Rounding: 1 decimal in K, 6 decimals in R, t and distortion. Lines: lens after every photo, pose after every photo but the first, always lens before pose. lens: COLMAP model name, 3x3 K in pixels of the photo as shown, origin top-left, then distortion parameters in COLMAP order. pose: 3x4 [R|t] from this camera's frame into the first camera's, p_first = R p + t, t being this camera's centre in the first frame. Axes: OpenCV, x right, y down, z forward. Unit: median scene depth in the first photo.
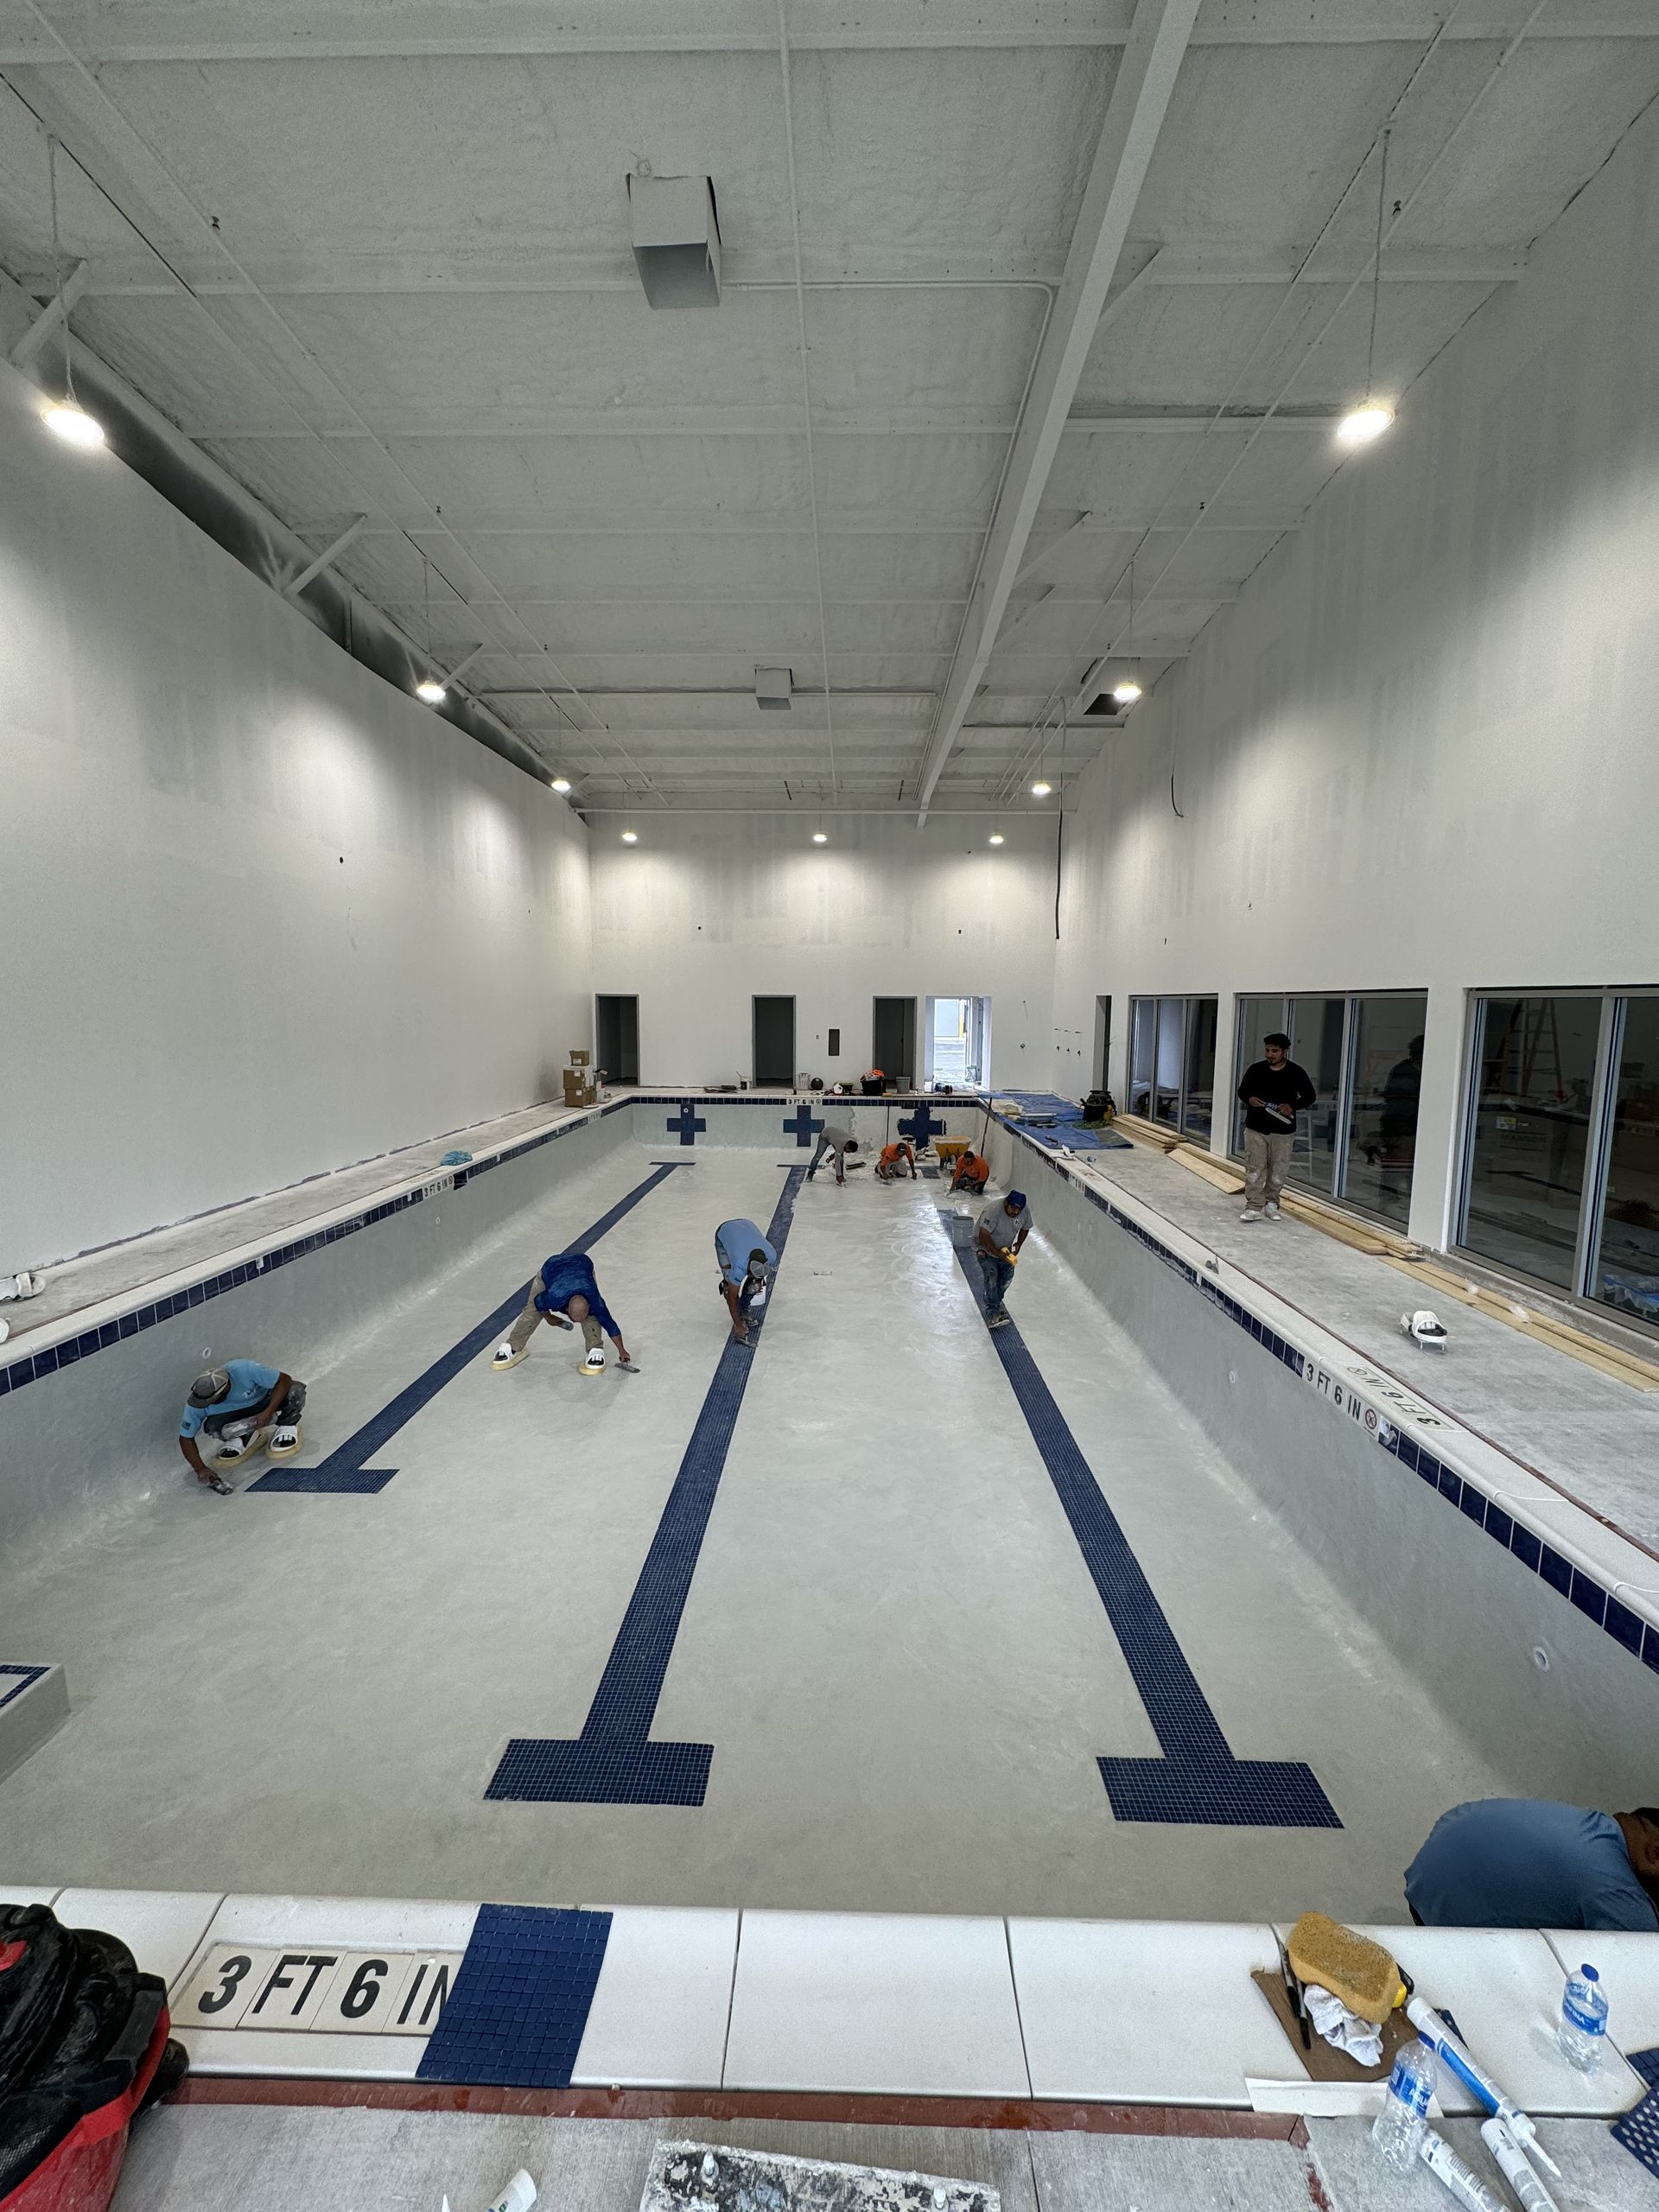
lens RADIAL K [[880.4, 0, 838.5], [0, 880.4, 1099.2], [0, 0, 1]] dist [0.002670, 0.000324]
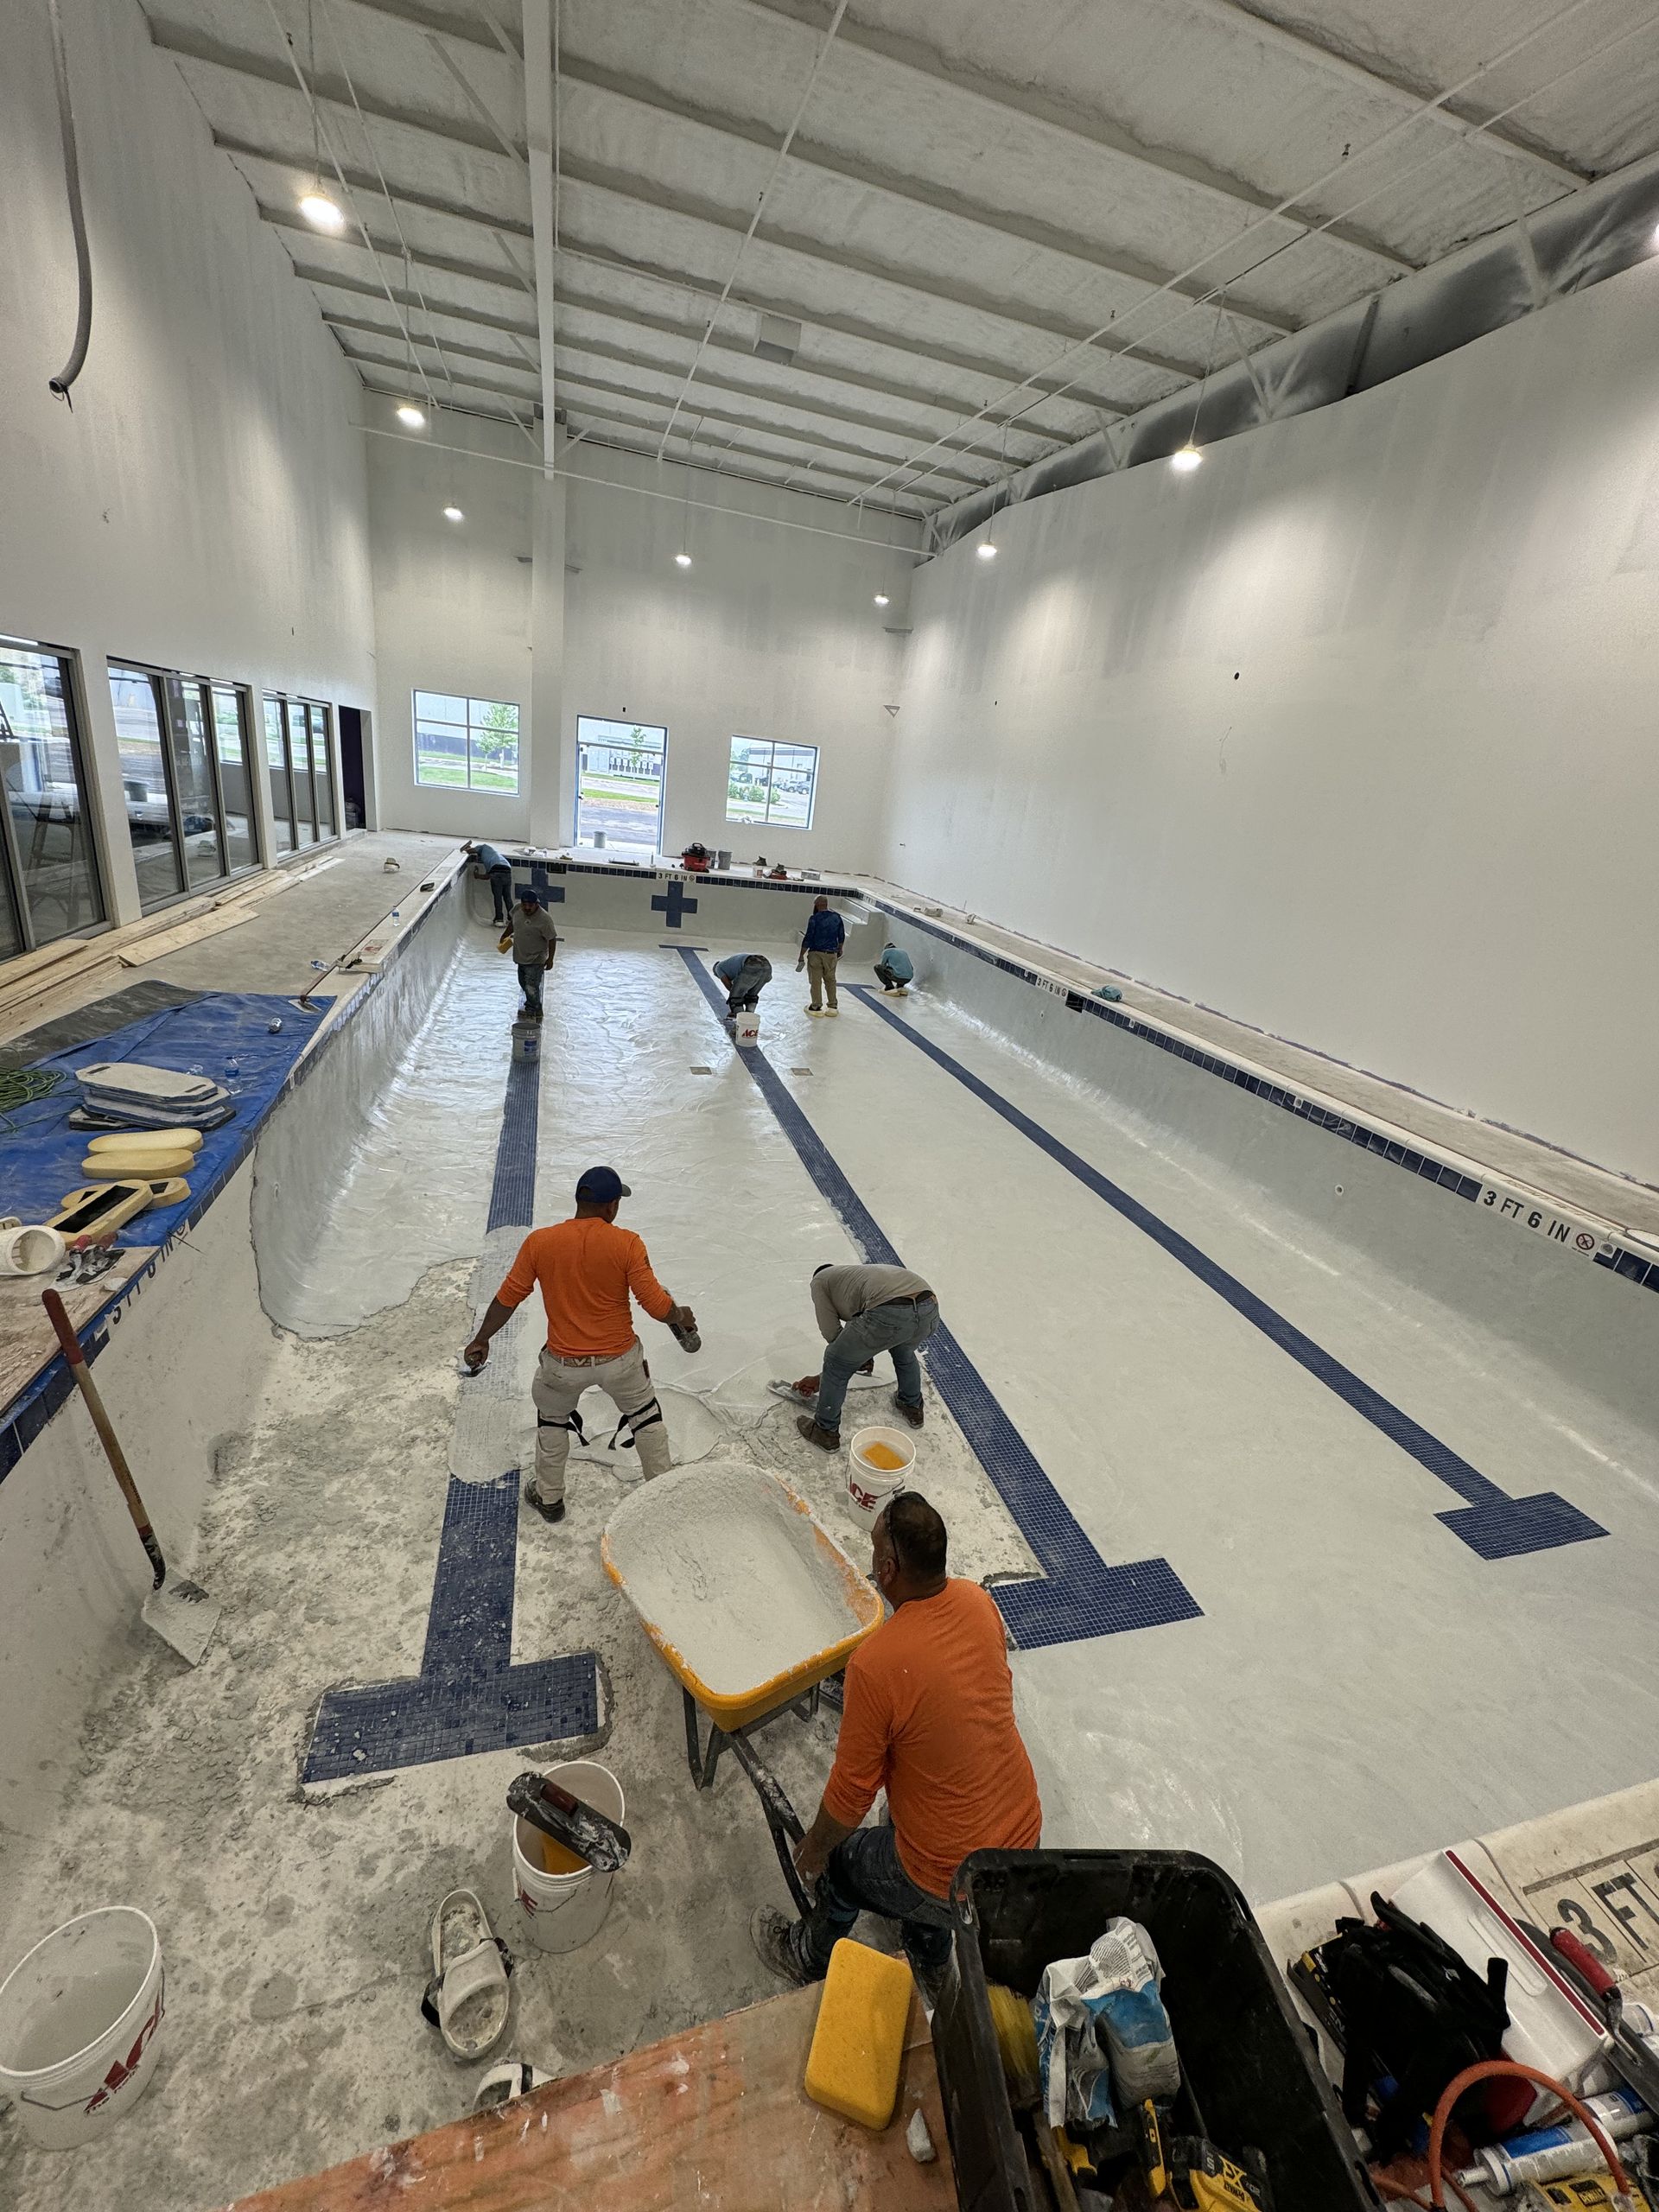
lens RADIAL K [[880.4, 0, 838.5], [0, 880.4, 1099.2], [0, 0, 1]] dist [0.002670, 0.000324]
pose [[-0.945199, -0.023176, -0.325671, 0.167588], [-0.167115, 0.891251, 0.421597, -0.219901], [0.280483, 0.452918, -0.846283, 2.174510]]
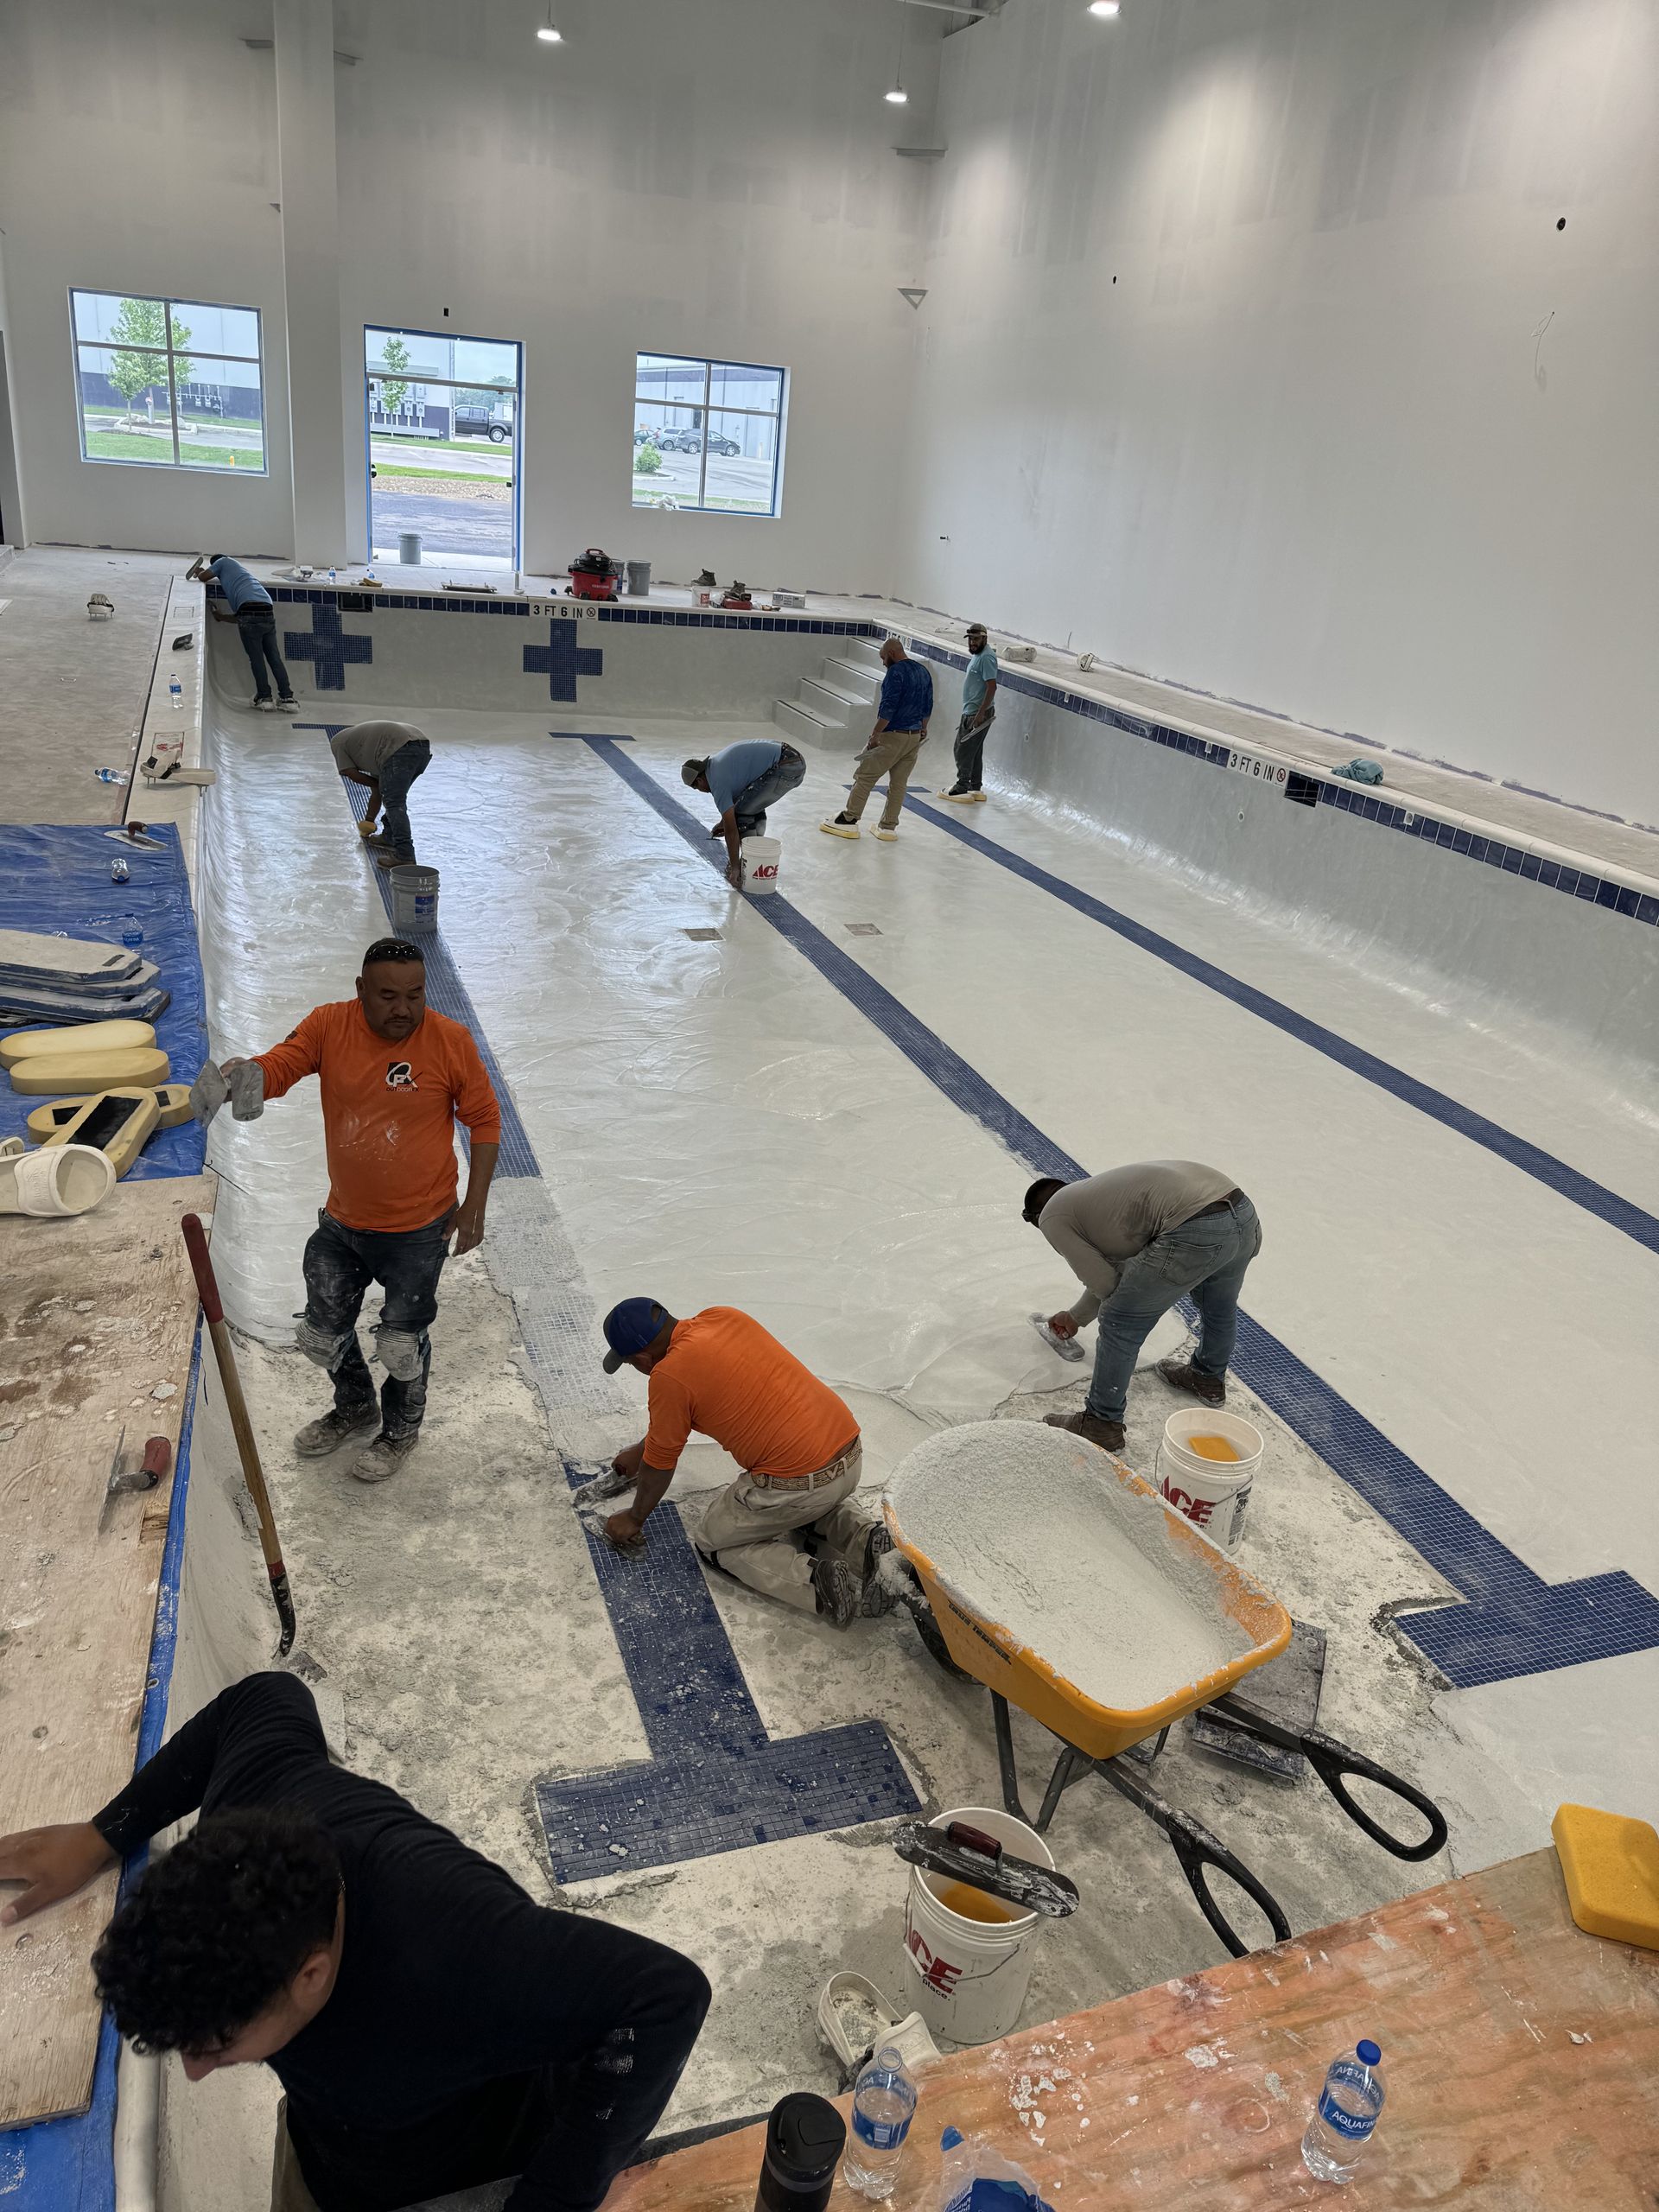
lens RADIAL K [[1560.5, 0, 831.2], [0, 1560.5, 1086.9], [0, 0, 1]] dist [0.074483, -0.101133]
pose [[-0.929338, 0.044891, -0.366491, 0.319538], [-0.139028, 0.876985, 0.459965, -0.212803], [0.342056, 0.478415, -0.808775, 2.220157]]
